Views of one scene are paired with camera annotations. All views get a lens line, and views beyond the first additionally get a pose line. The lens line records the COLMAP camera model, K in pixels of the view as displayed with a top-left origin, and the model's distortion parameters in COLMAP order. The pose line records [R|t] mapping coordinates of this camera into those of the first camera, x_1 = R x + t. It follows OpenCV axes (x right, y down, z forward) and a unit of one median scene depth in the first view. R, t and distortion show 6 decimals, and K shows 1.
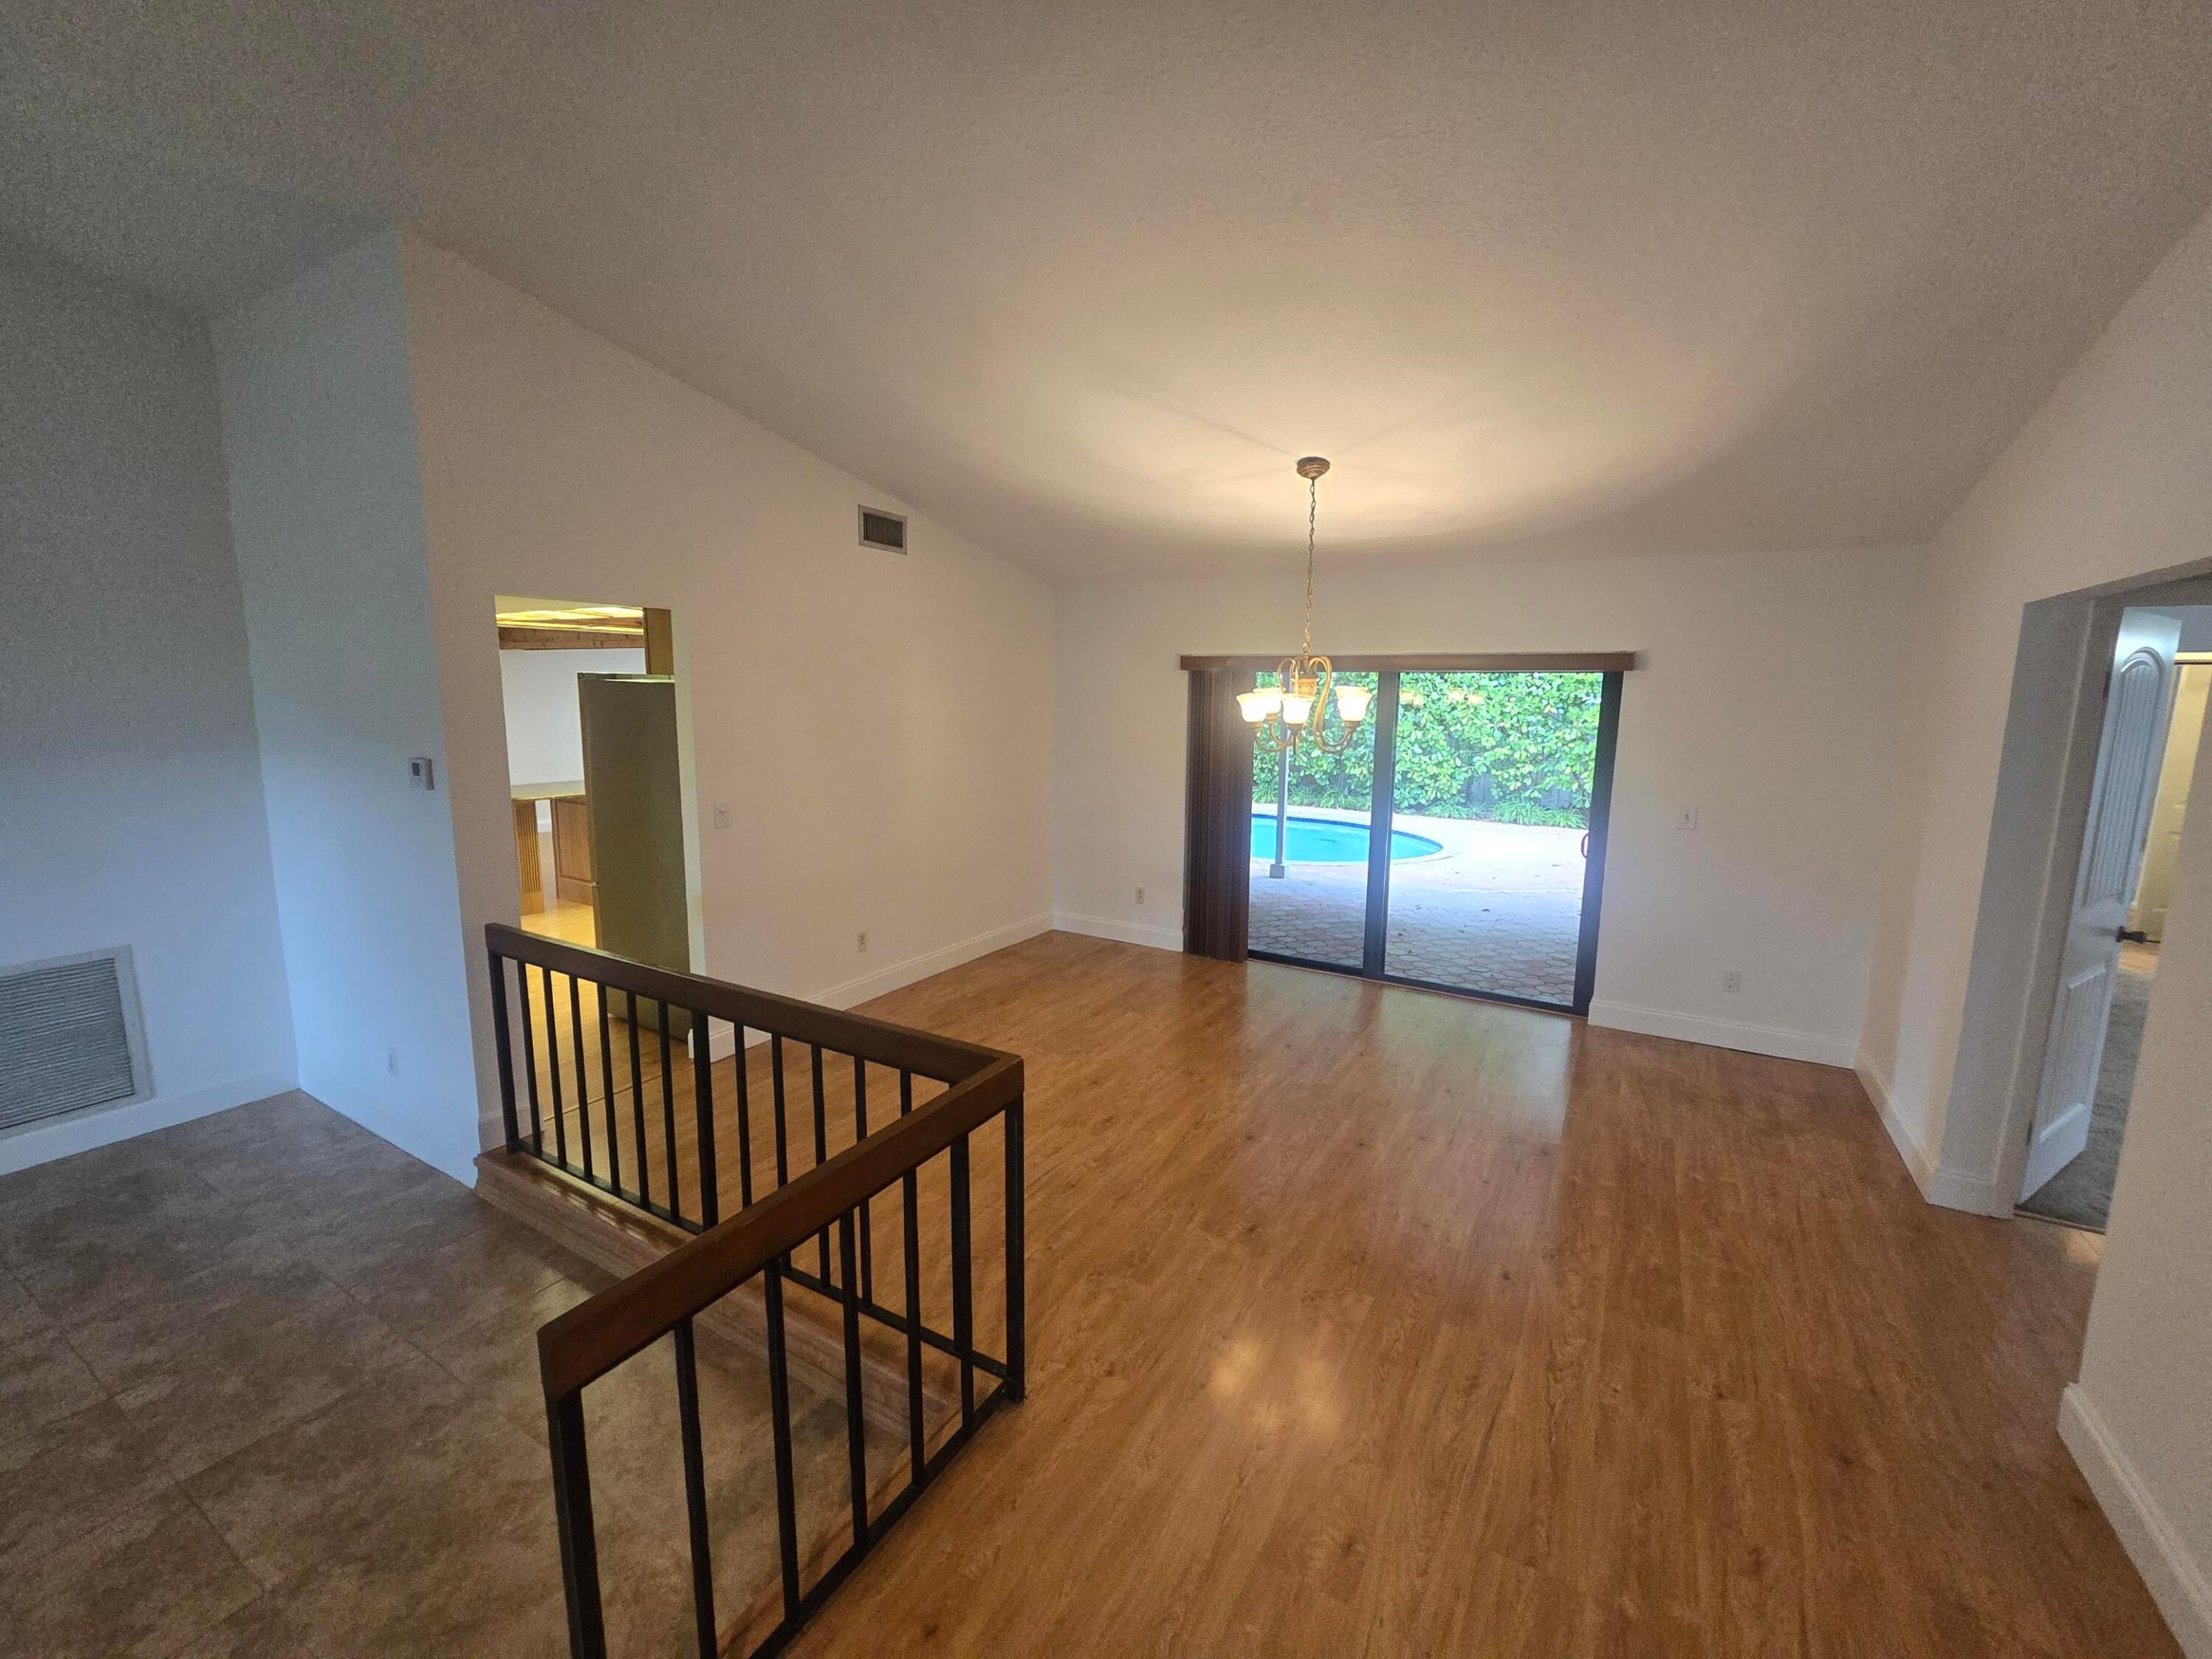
lens RADIAL K [[907.6, 0, 1104.0], [0, 907.6, 821.0], [0, 0, 1]] dist [-0.001715, -0.000281]
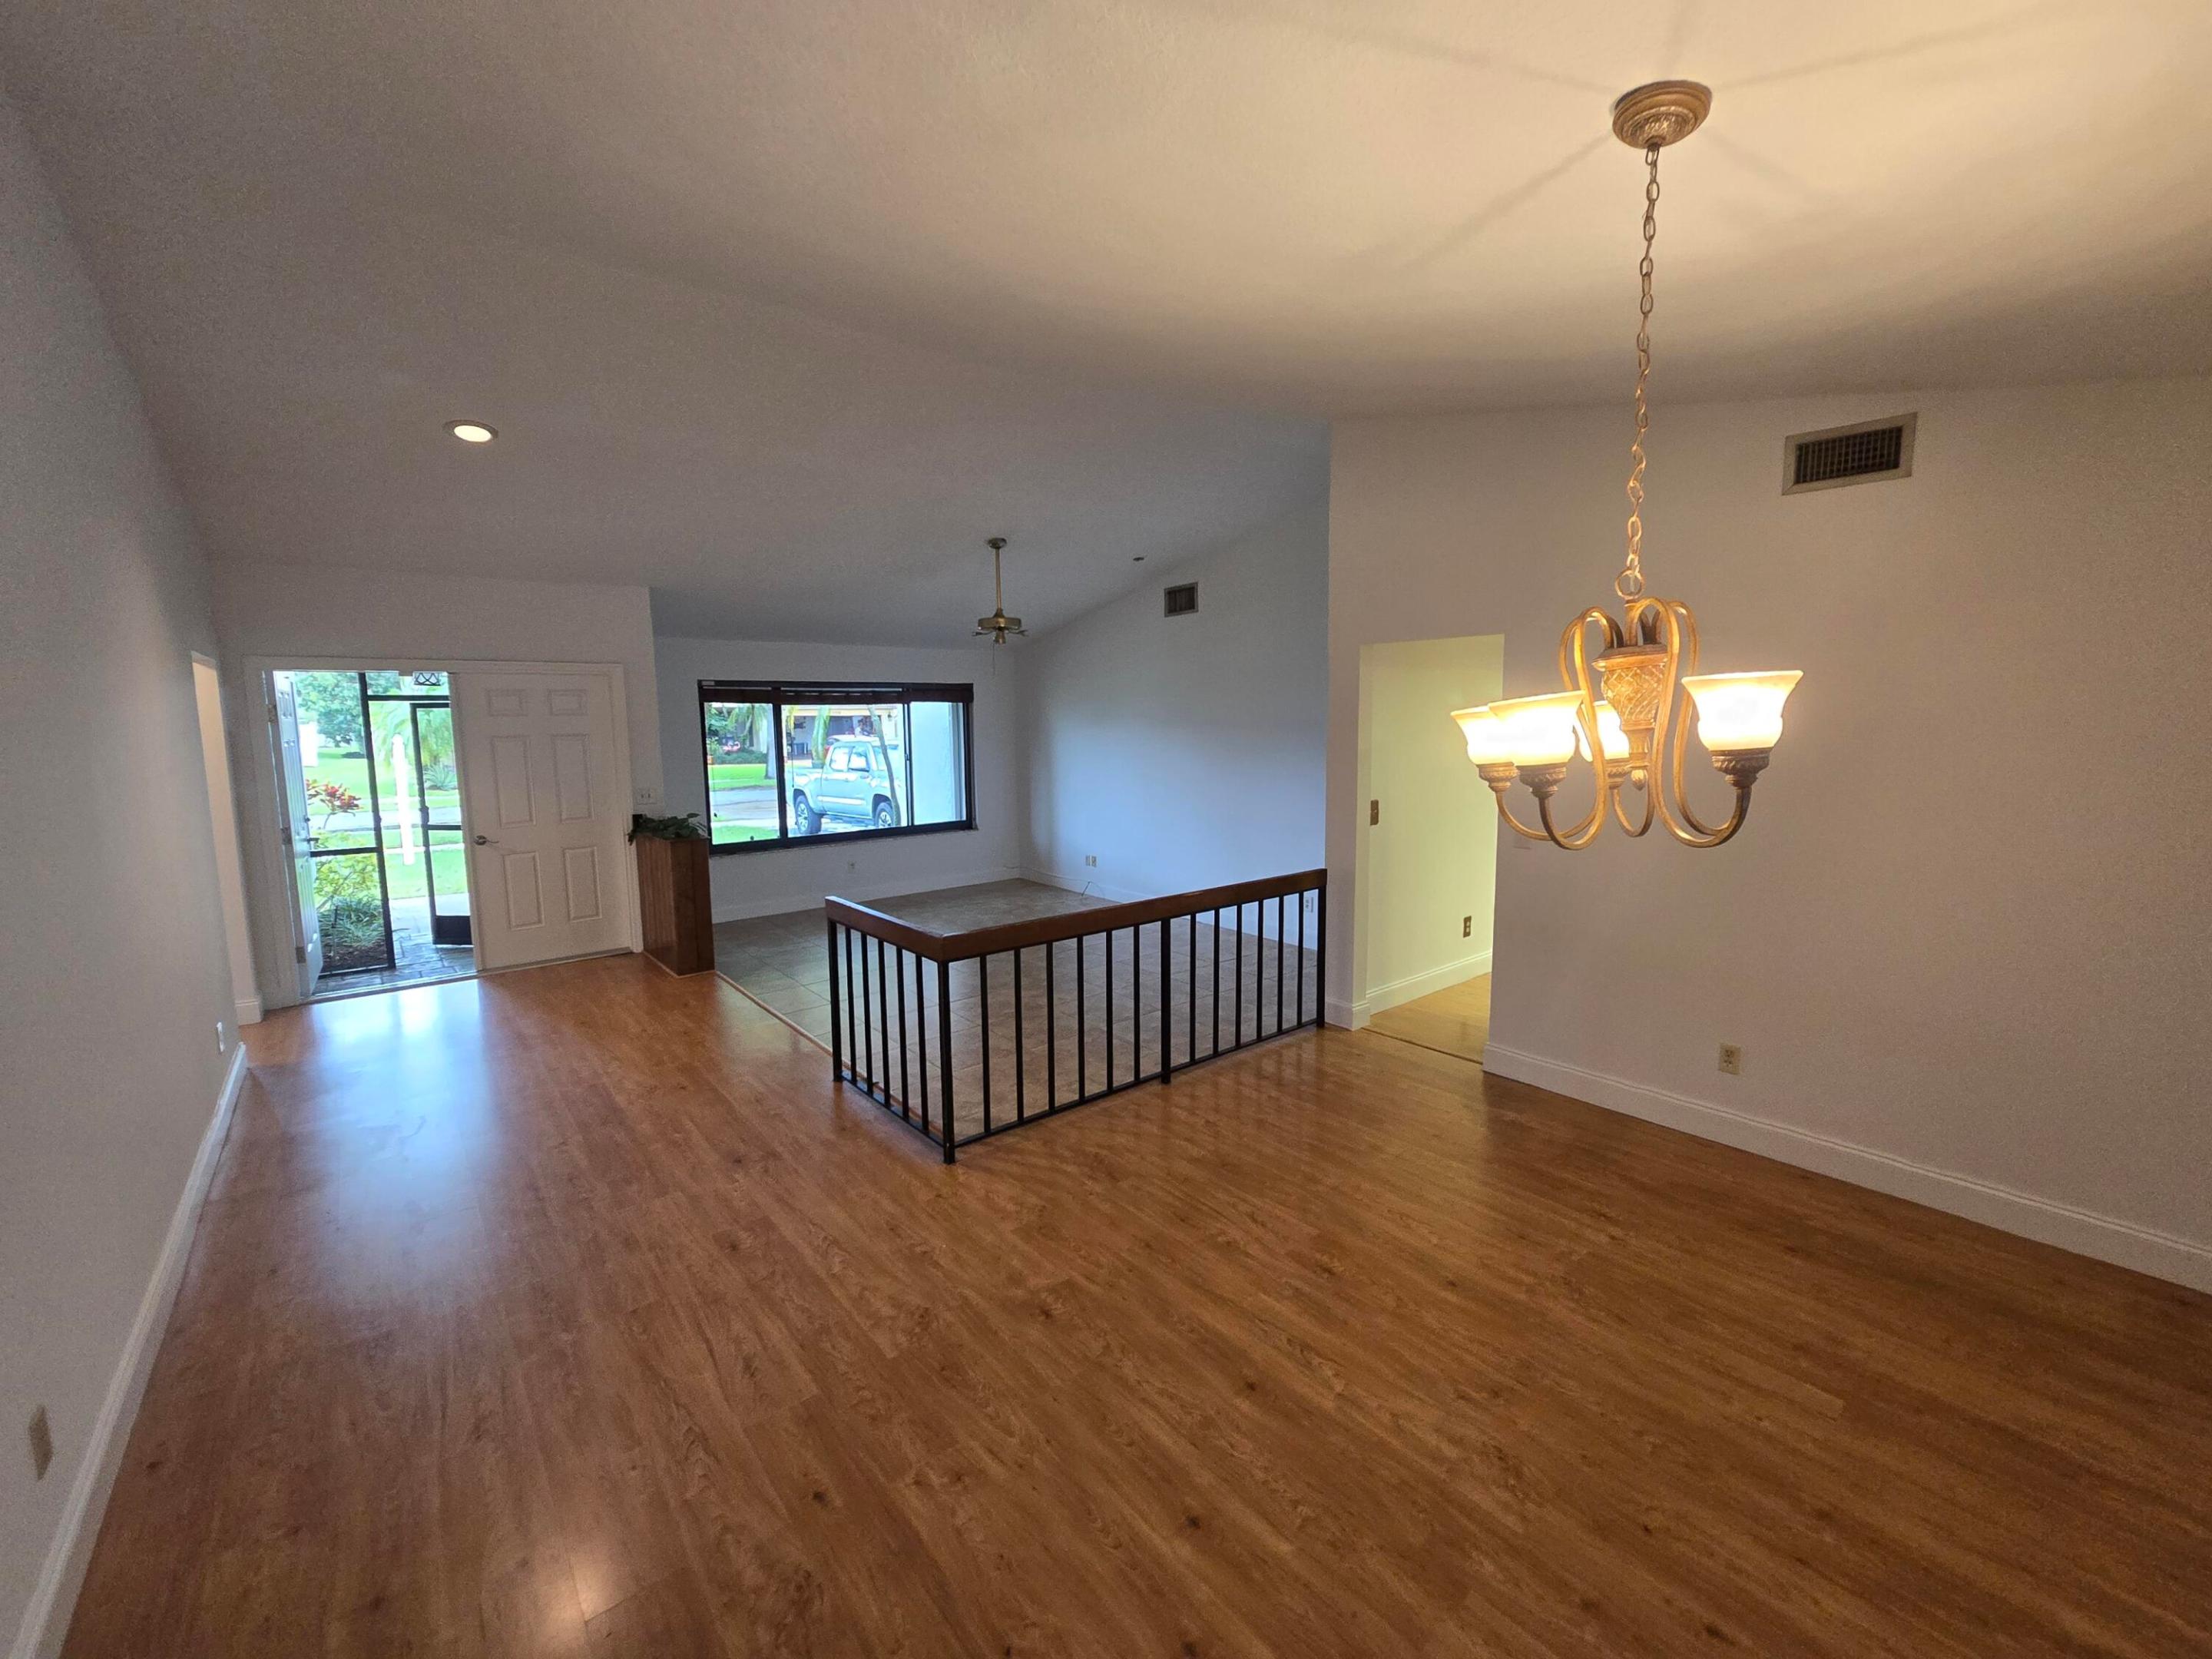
lens RADIAL K [[907.6, 0, 1112.2], [0, 907.6, 826.2], [0, 0, 1]] dist [-0.001715, -0.000281]
pose [[-0.337865, 0.106676, -0.935130, 0.936115], [-0.129784, 0.978784, 0.158548, -0.165662], [0.932204, 0.174933, -0.316852, 1.284024]]
